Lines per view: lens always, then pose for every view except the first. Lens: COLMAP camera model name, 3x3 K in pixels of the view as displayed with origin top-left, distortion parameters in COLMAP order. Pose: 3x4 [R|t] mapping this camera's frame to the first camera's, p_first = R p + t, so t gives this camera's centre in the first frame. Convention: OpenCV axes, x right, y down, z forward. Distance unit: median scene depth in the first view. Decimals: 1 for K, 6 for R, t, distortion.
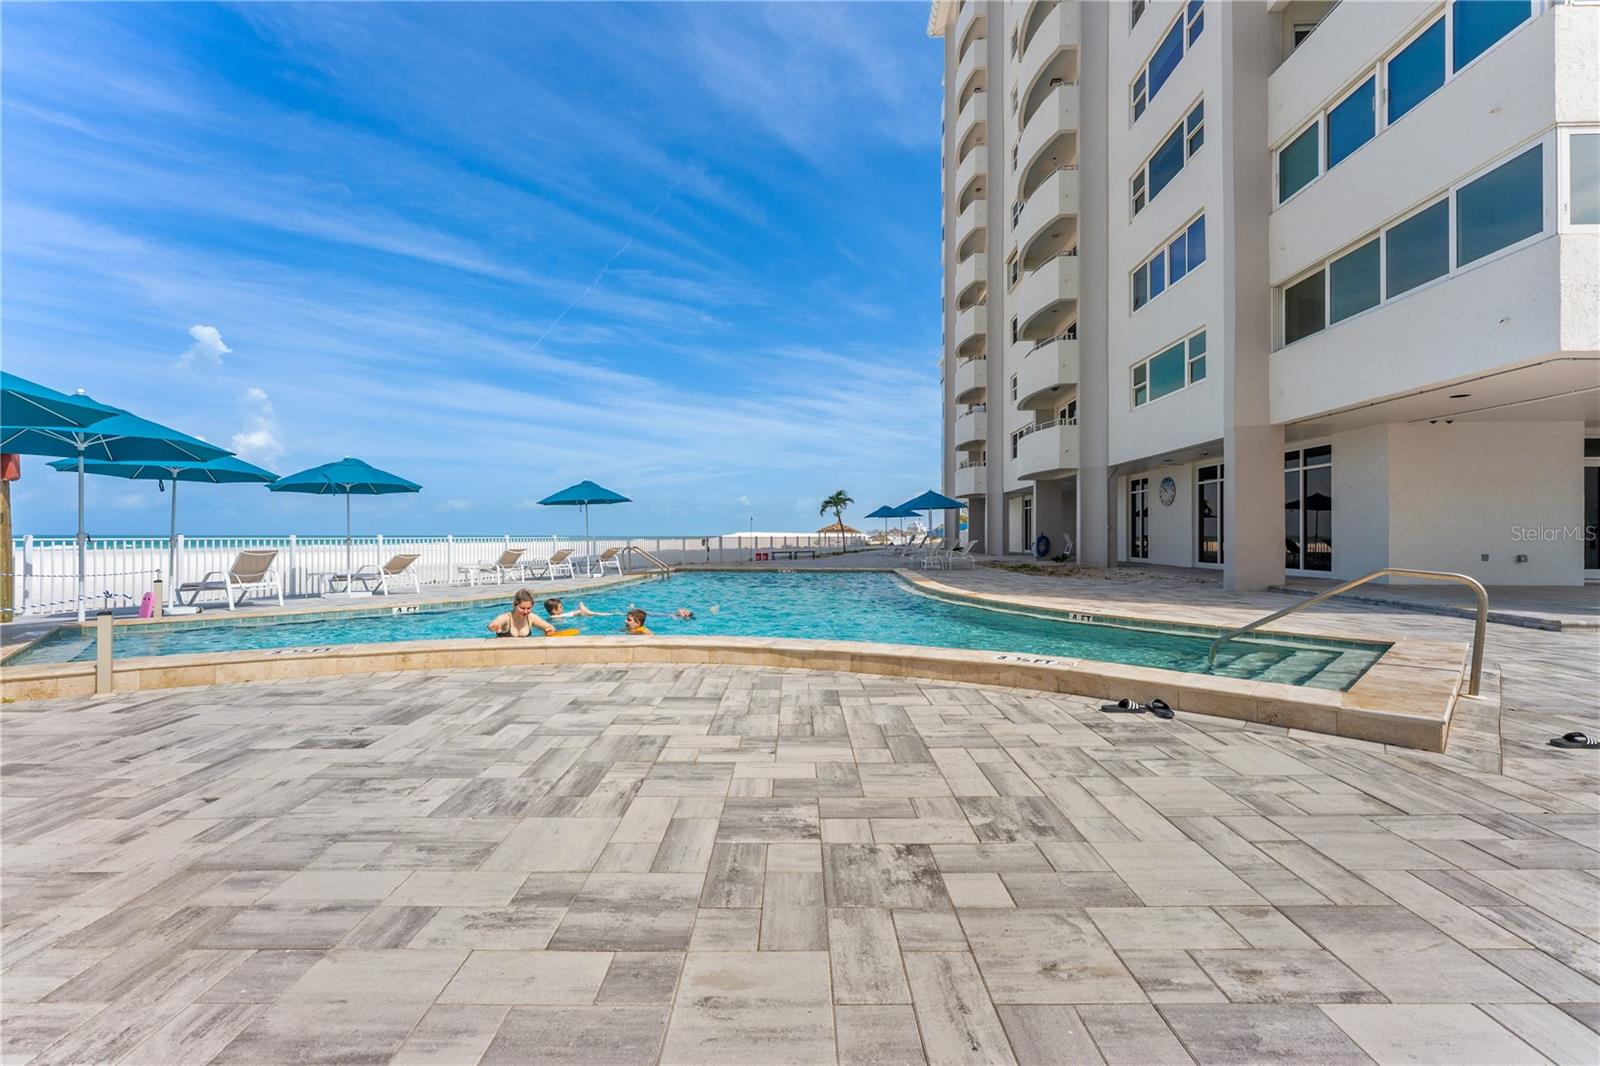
lens RADIAL K [[648.3, 0, 791.2], [0, 648.3, 524.2], [0, 0, 1]] dist [-0.000163, 0.000395]
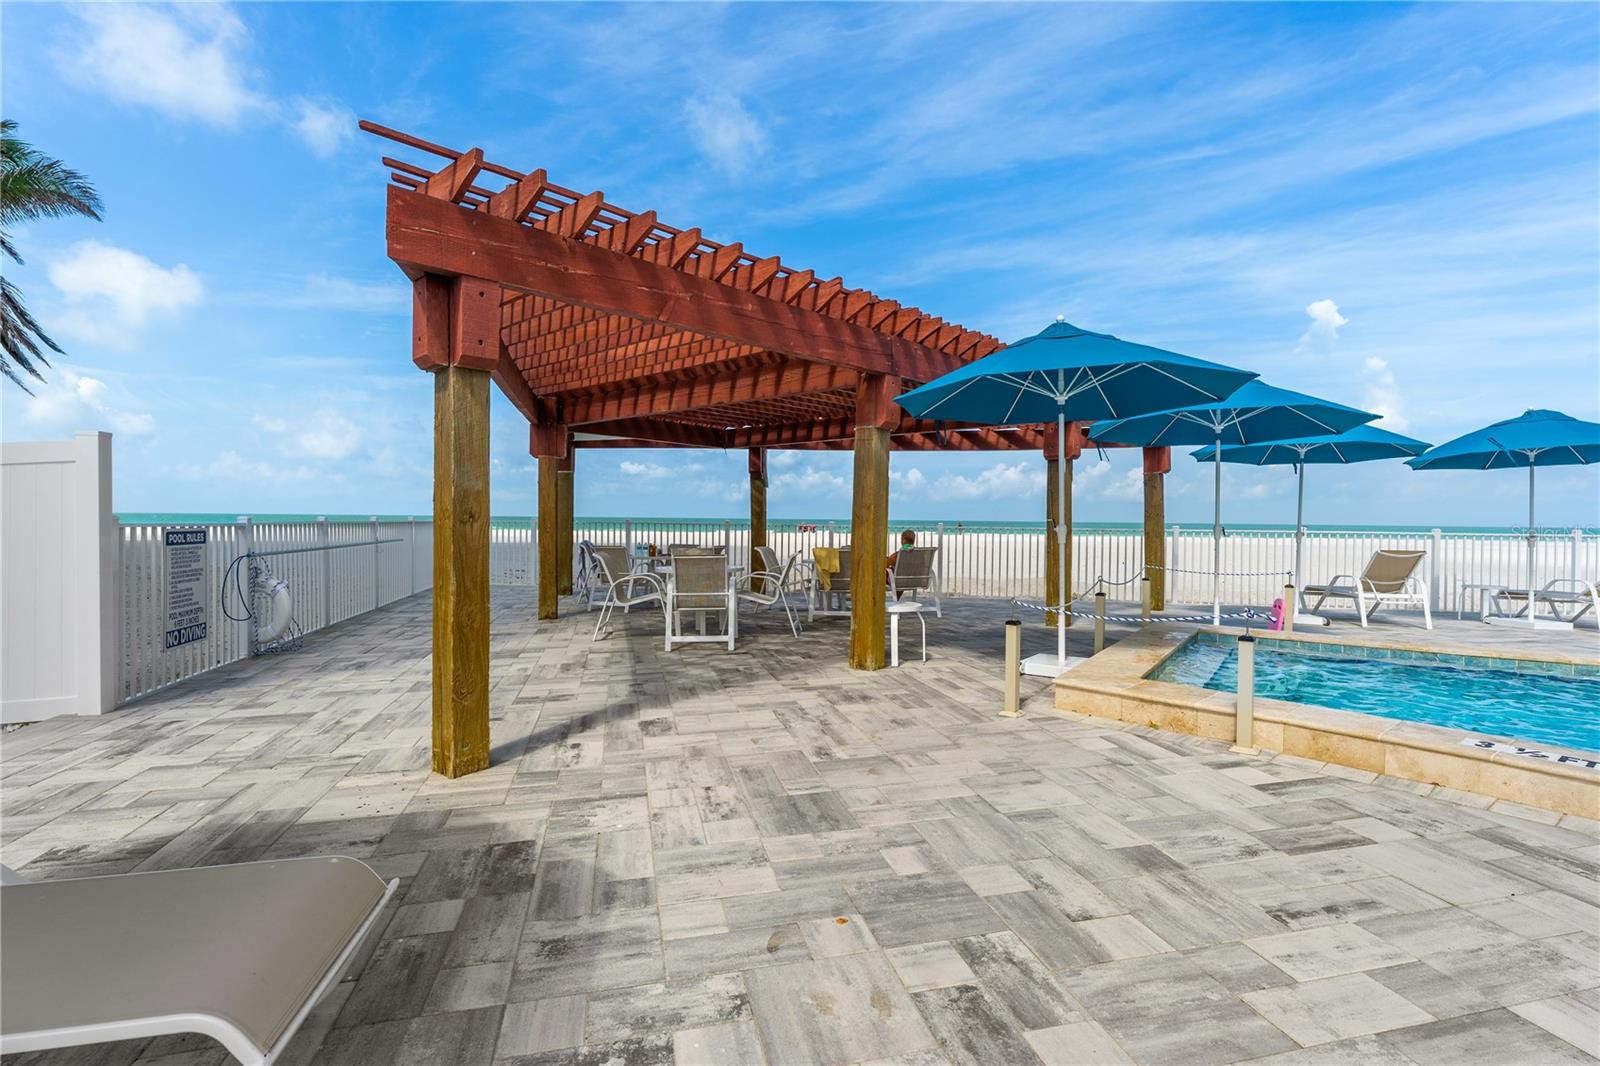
lens RADIAL K [[756.7, 0, 789.3], [0, 756.7, 545.8], [0, 0, 1]] dist [-0.020202, 0.000791]
pose [[0.227104, 0.029880, -0.973412, -0.152020], [0.013769, 0.999331, 0.033888, -0.002731], [0.973773, -0.021099, 0.226541, 0.132114]]
